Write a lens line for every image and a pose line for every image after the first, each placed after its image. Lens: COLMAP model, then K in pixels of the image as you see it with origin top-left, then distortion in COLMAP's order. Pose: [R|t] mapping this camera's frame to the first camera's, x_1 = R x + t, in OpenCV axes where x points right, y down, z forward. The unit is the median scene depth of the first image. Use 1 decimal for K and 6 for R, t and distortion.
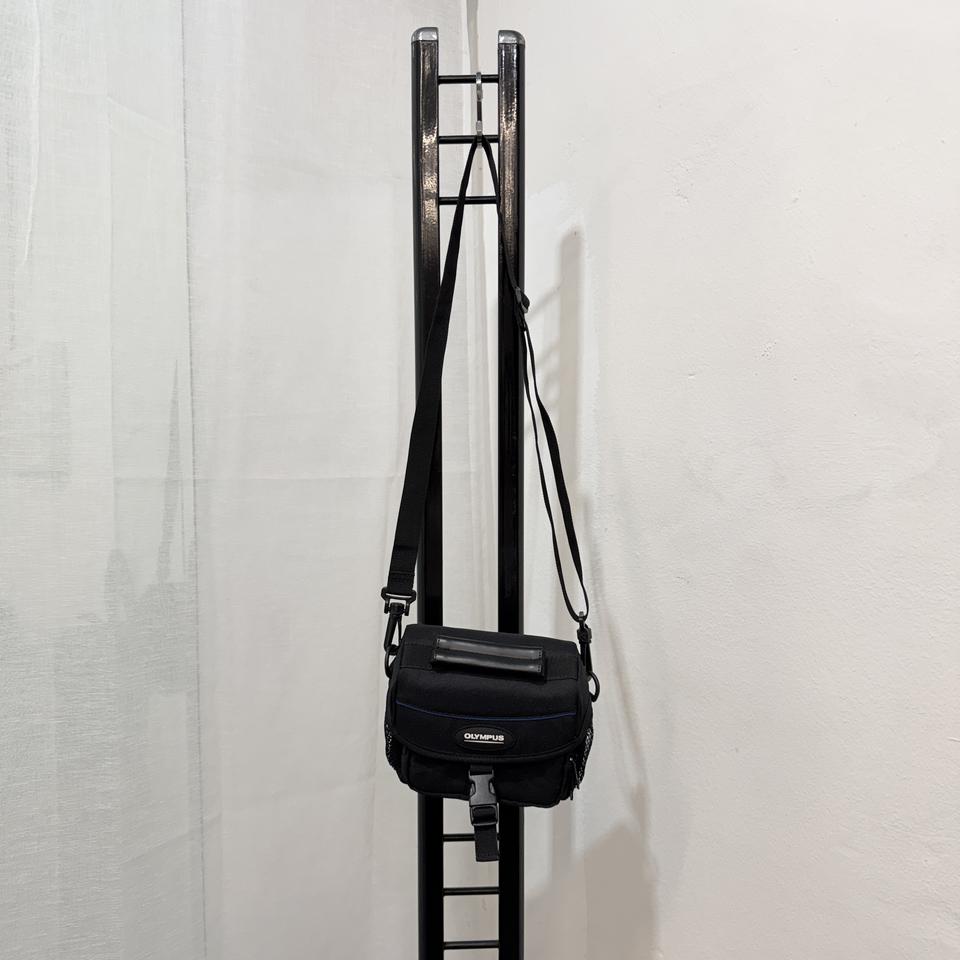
lens RADIAL K [[905.3, 0, 485.3], [0, 905.3, 444.0], [0, 0, 1]] dist [-0.022758, 0.000000]
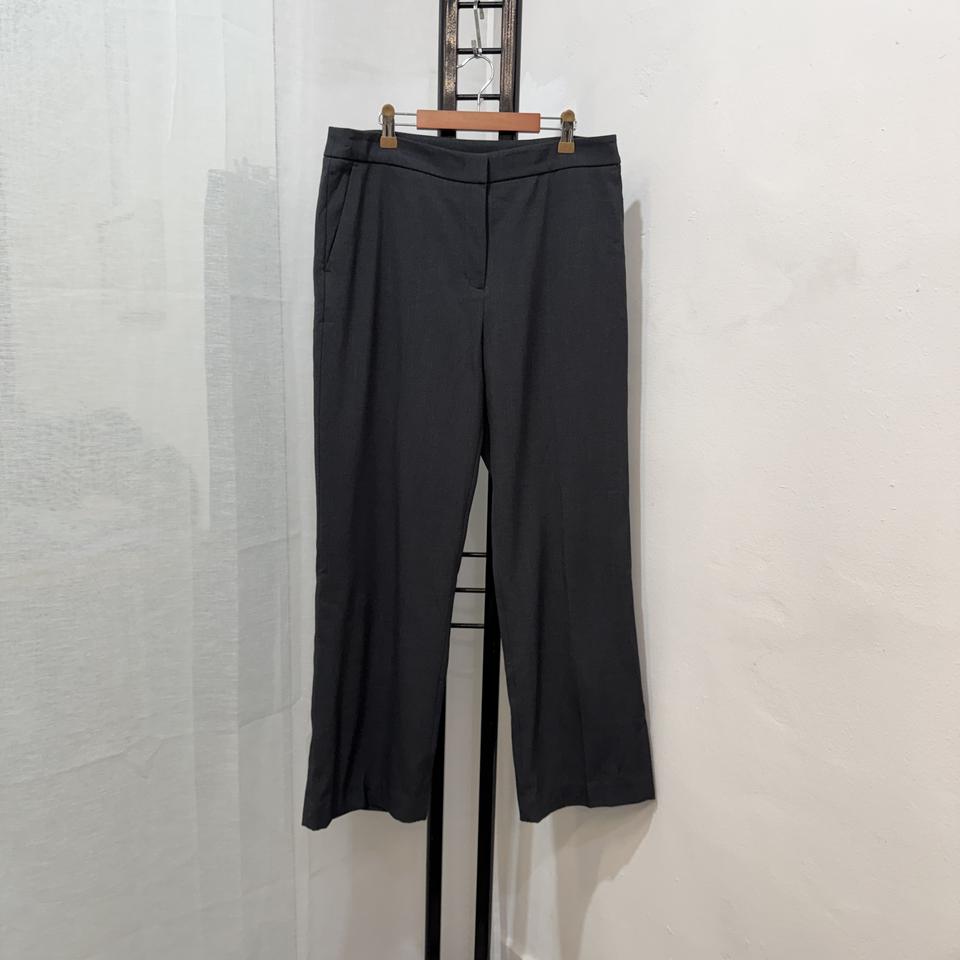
lens RADIAL K [[905.3, 0, 485.8], [0, 905.3, 478.8], [0, 0, 1]] dist [-0.022758, 0.000000]
pose [[0.997249, 0.043306, -0.060162, 0.097682], [-0.032063, 0.983749, 0.176662, 0.054968], [0.066835, -0.174247, 0.982431, -0.432451]]
